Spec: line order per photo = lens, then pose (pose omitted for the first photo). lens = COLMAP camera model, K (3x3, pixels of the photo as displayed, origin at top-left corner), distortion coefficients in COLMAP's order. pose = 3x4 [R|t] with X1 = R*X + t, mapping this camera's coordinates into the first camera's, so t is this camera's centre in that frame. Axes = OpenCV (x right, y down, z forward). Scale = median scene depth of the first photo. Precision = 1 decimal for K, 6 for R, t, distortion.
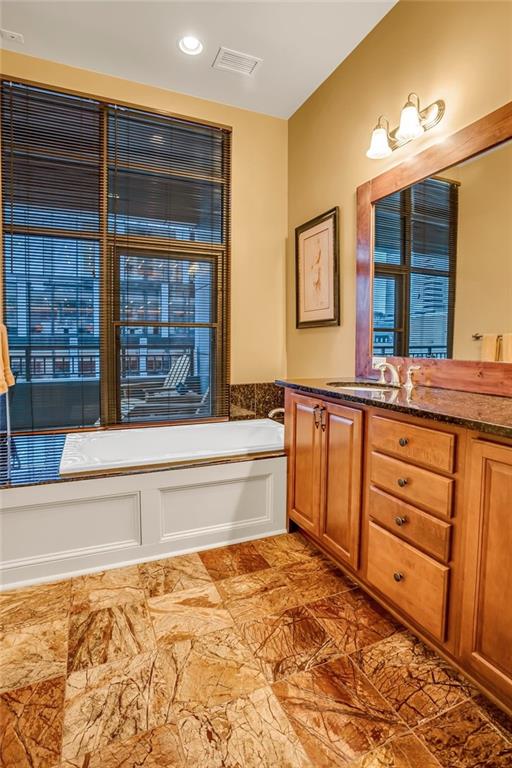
lens RADIAL K [[386.2, 0, 260.3], [0, 386.2, 363.9], [0, 0, 1]] dist [-0.051372, 0.000611]
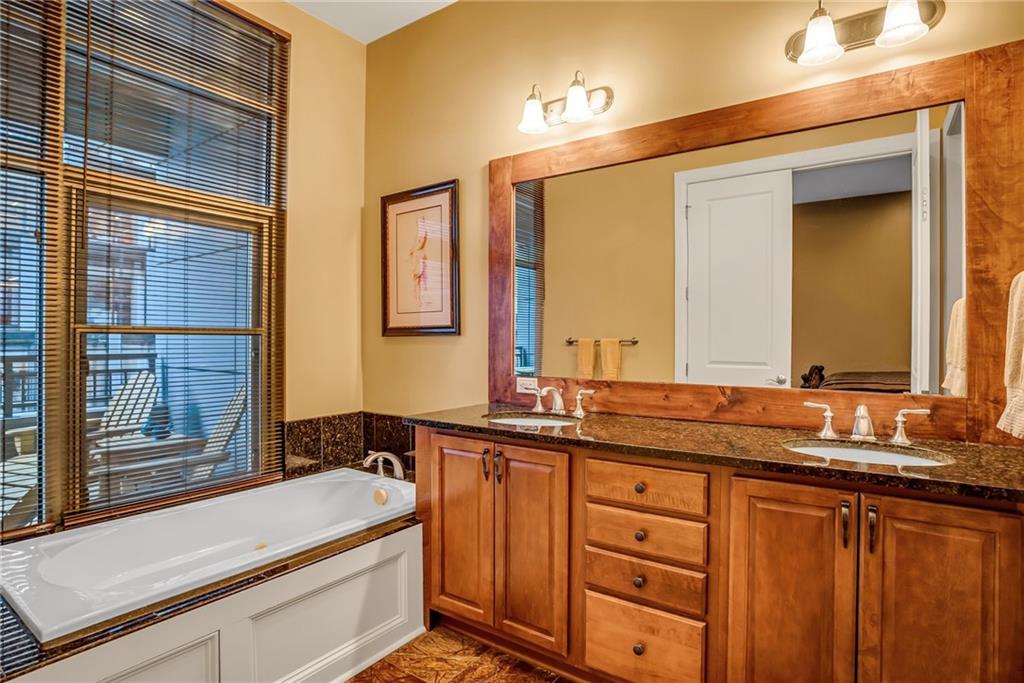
lens RADIAL K [[520.7, 0, 512.0], [0, 520.7, 341.5], [0, 0, 1]] dist [-0.071701, 0.027268]
pose [[0.859914, -0.006060, 0.510402, -0.283766], [0.030918, 0.998712, -0.040232, -0.052623], [-0.509501, 0.050376, 0.858994, 0.087595]]
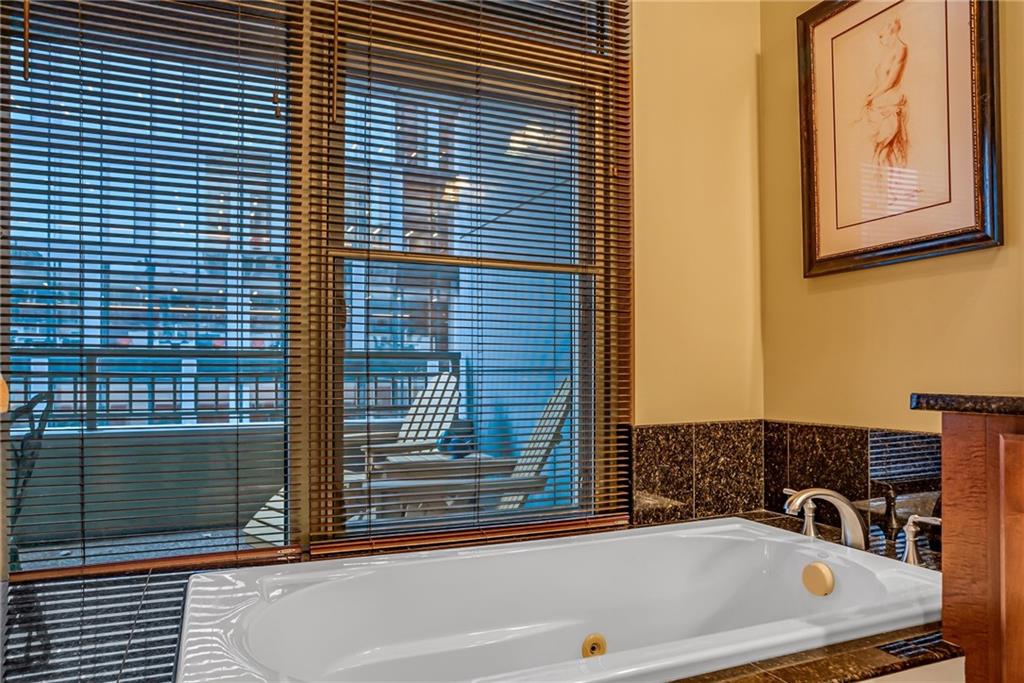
lens RADIAL K [[701.2, 0, 519.3], [0, 701.2, 362.0], [0, 0, 1]] dist [-0.009869, -0.000089]
pose [[0.999883, -0.009672, -0.011886, -0.269330], [0.008895, 0.997925, -0.063766, 0.050781], [0.012478, 0.063653, 0.997894, 0.474284]]
